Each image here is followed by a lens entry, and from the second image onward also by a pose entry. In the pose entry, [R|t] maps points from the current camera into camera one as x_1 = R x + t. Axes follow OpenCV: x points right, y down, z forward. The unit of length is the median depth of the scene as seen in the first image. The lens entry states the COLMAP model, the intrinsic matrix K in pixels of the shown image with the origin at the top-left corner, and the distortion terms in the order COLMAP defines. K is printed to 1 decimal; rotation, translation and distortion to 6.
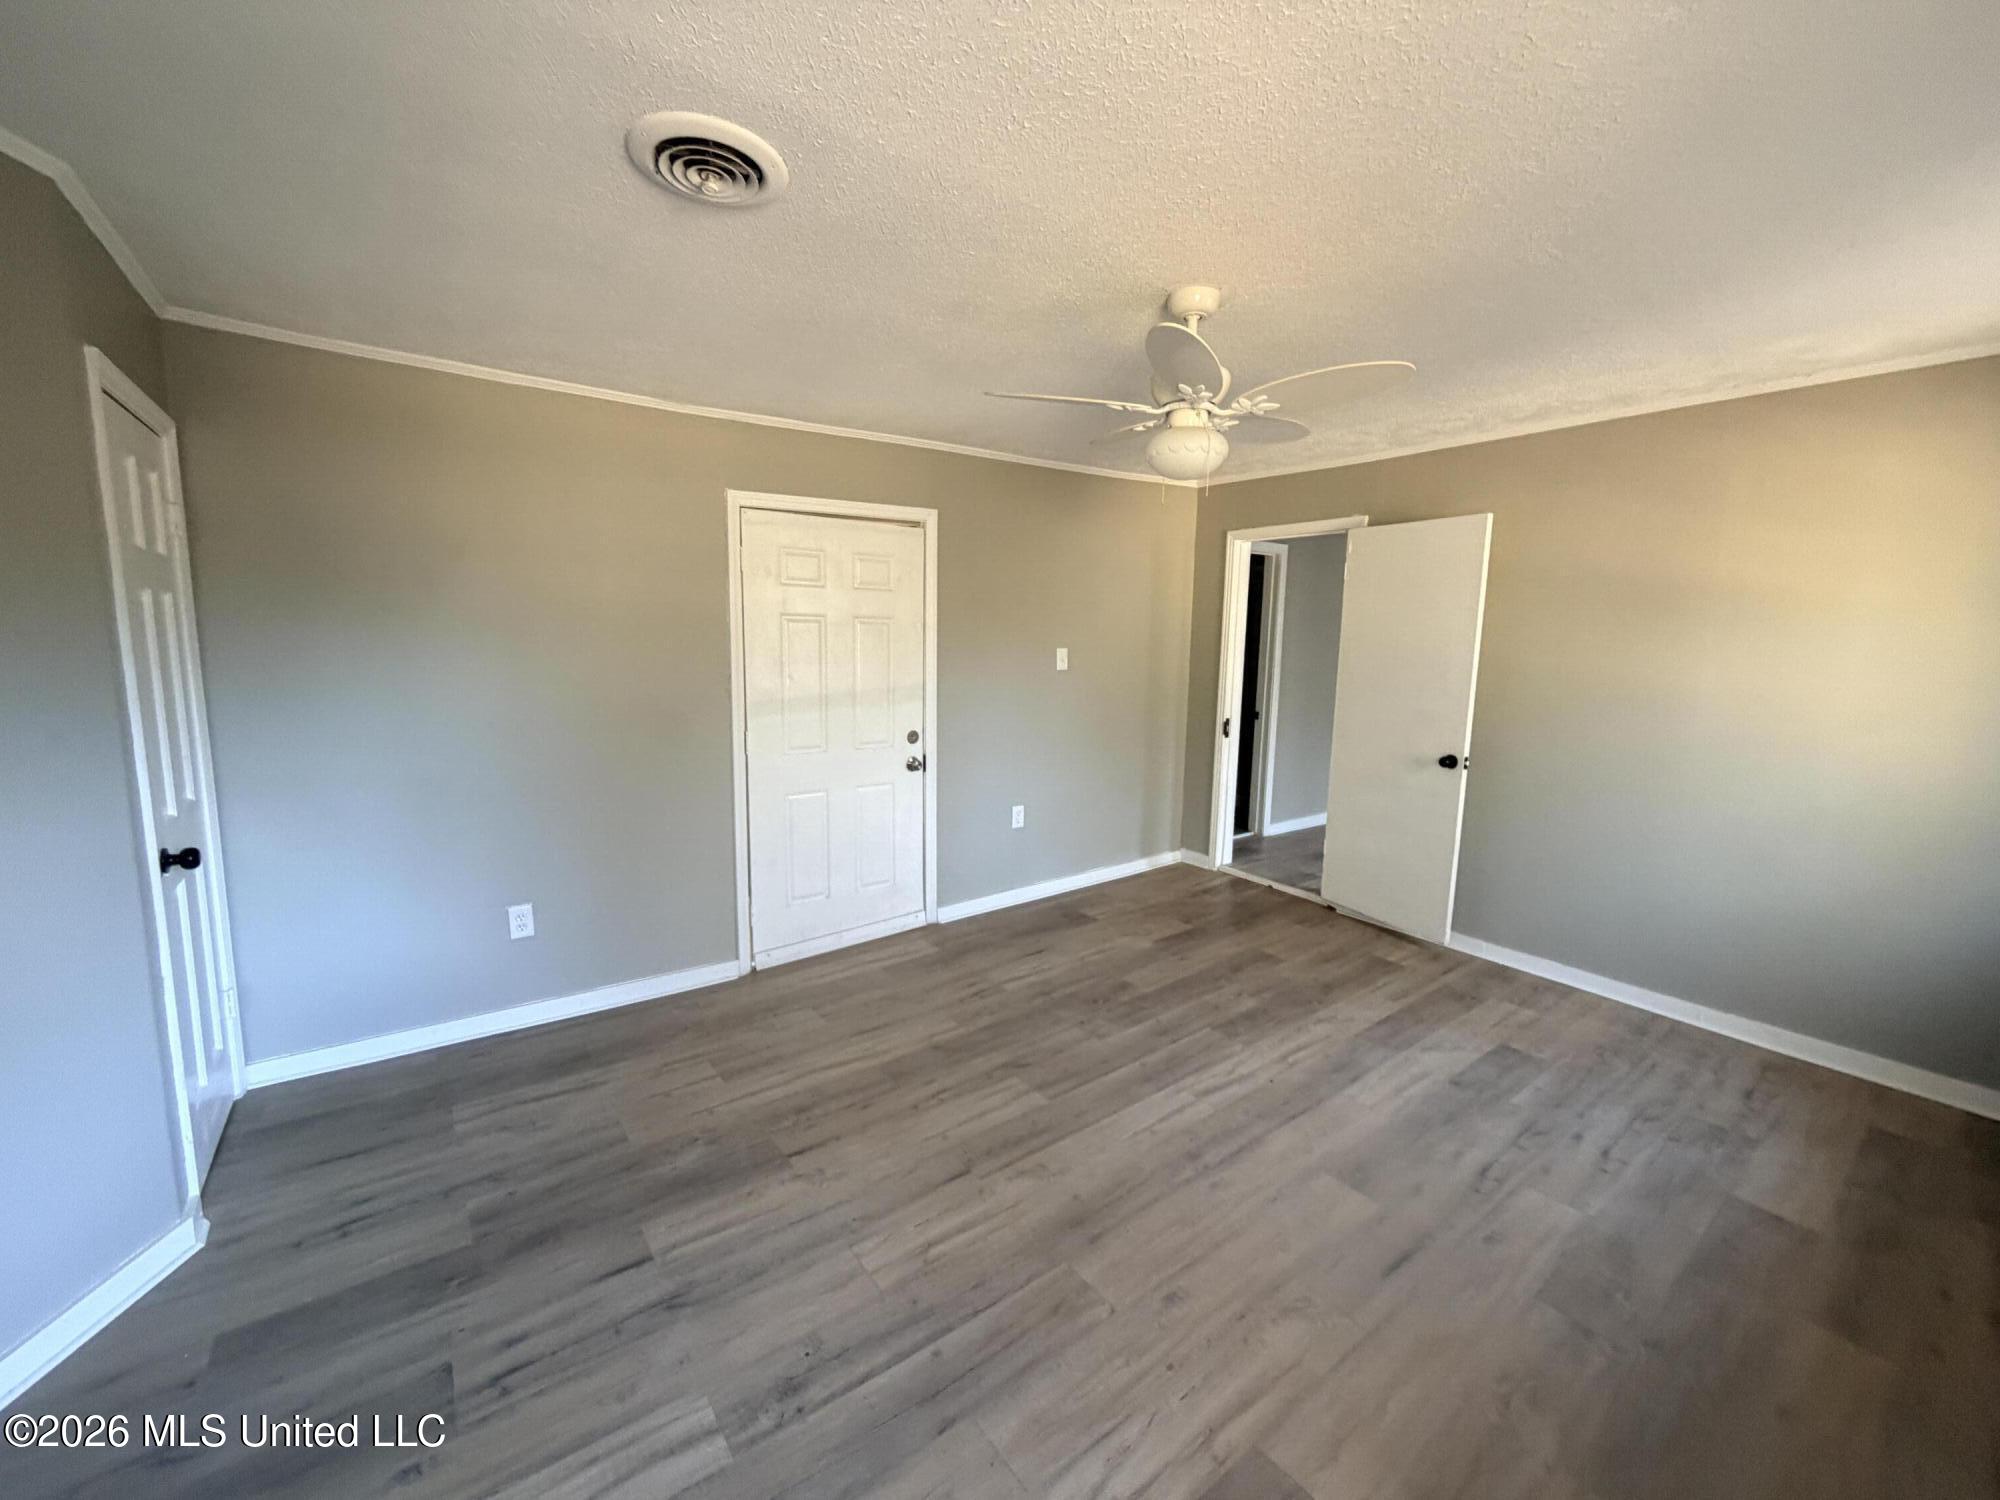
lens RADIAL K [[802.1, 0, 1000.7], [0, 802.1, 747.0], [0, 0, 1]] dist [-0.001298, -0.000028]
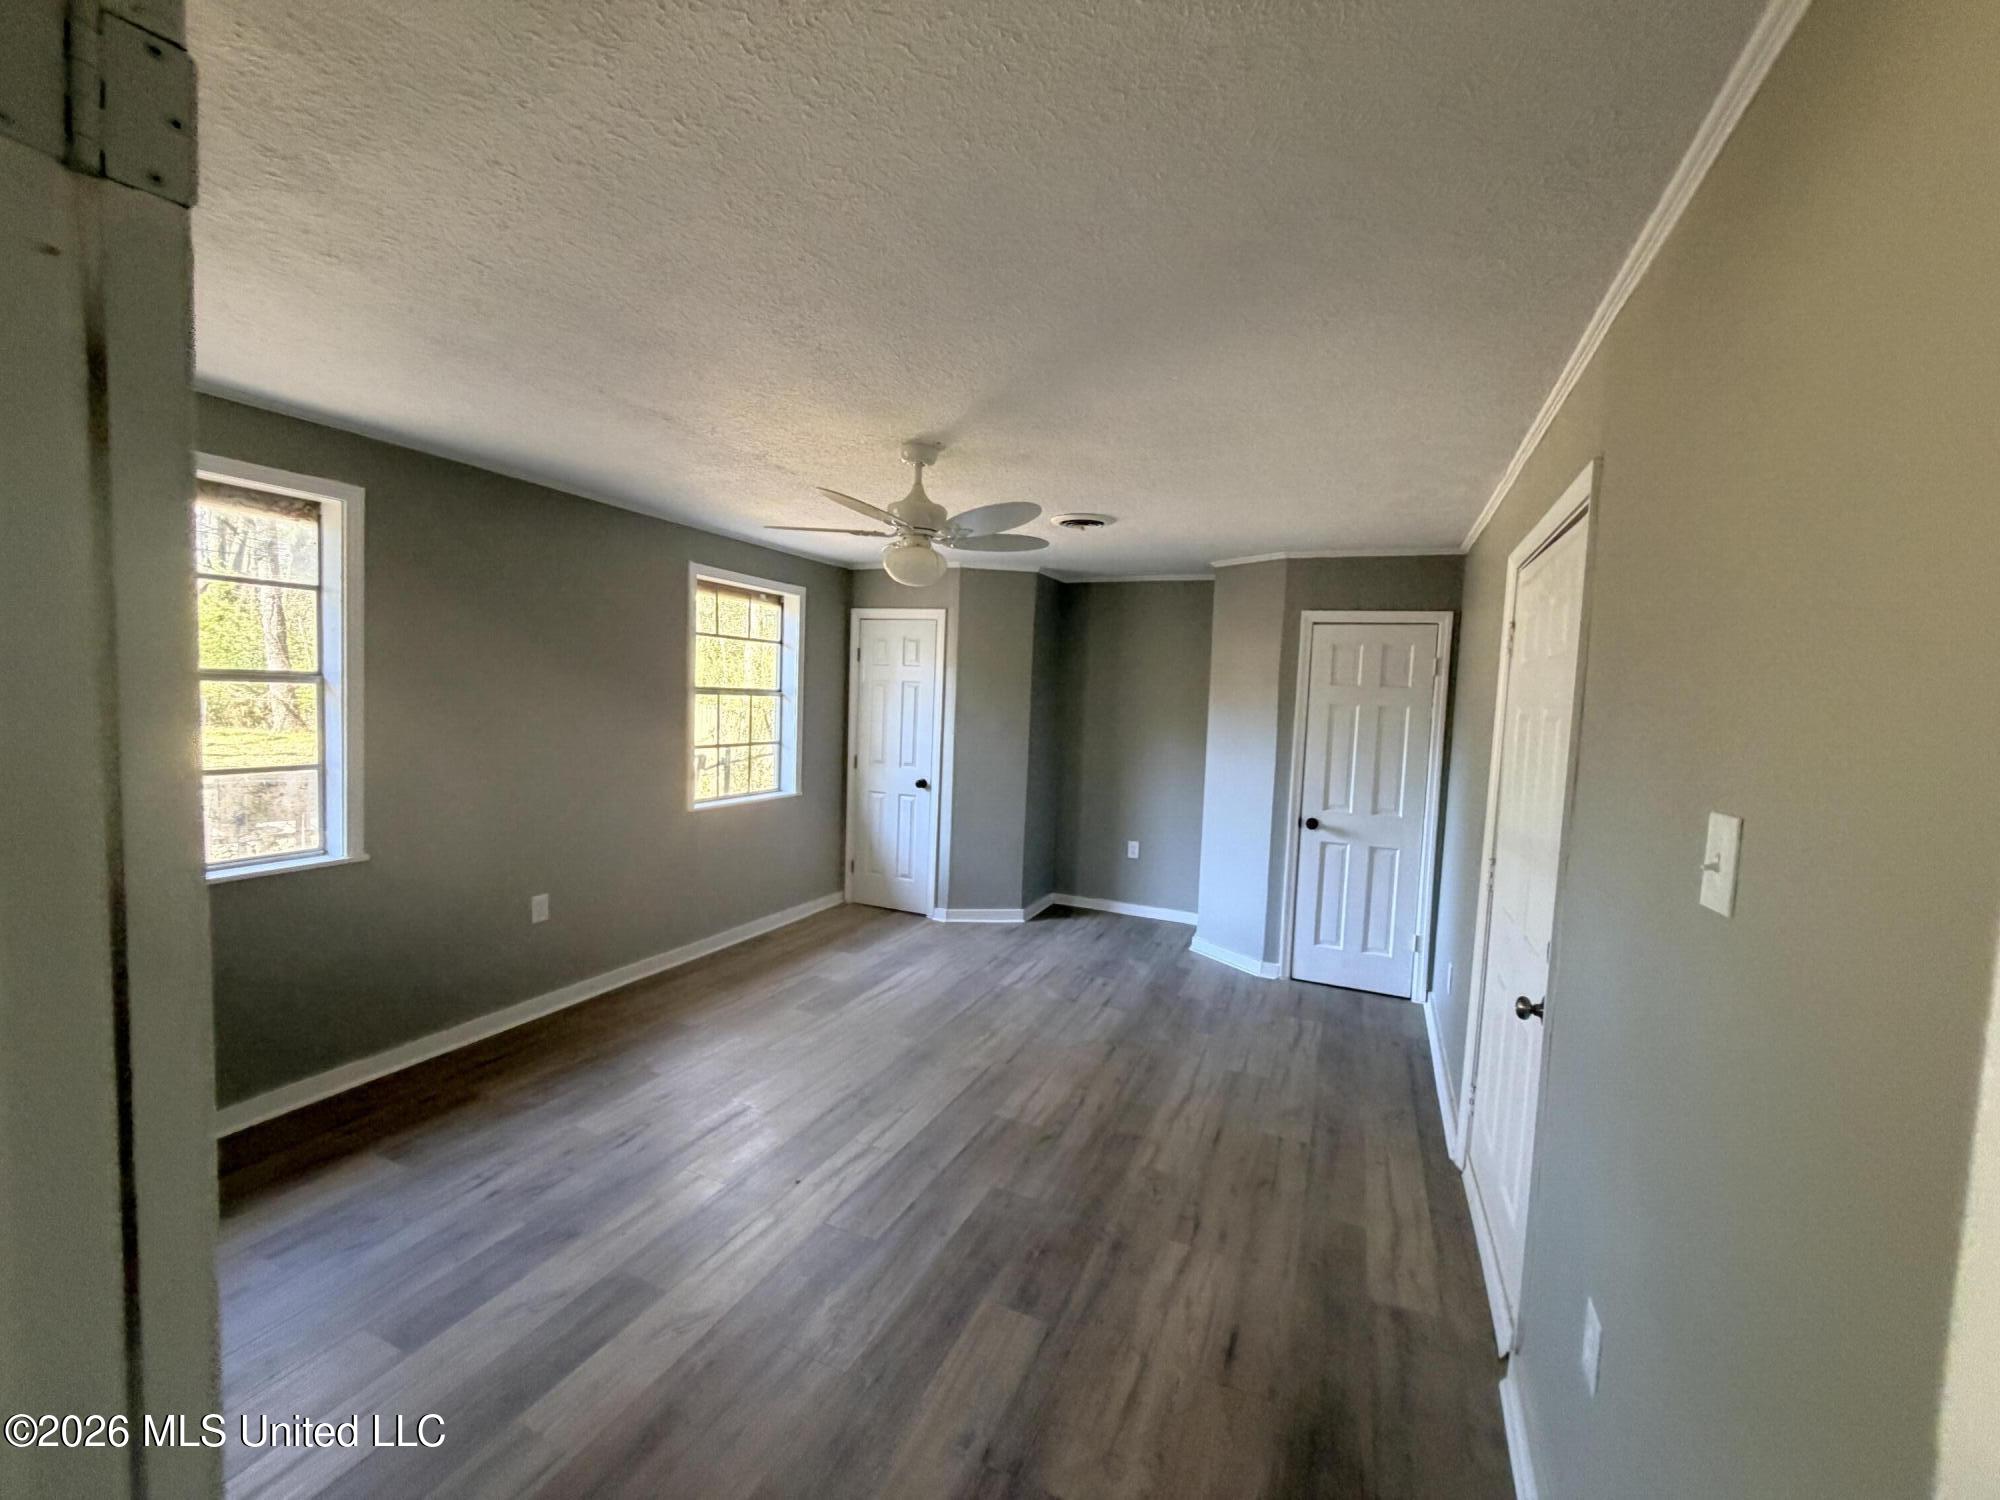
lens RADIAL K [[802.1, 0, 997.5], [0, 802.1, 742.6], [0, 0, 1]] dist [-0.001298, -0.000028]
pose [[-0.875756, -0.021757, -0.482264, 0.598232], [-0.117063, 0.978739, 0.168422, -0.259170], [0.468346, 0.203952, -0.859683, 1.816519]]
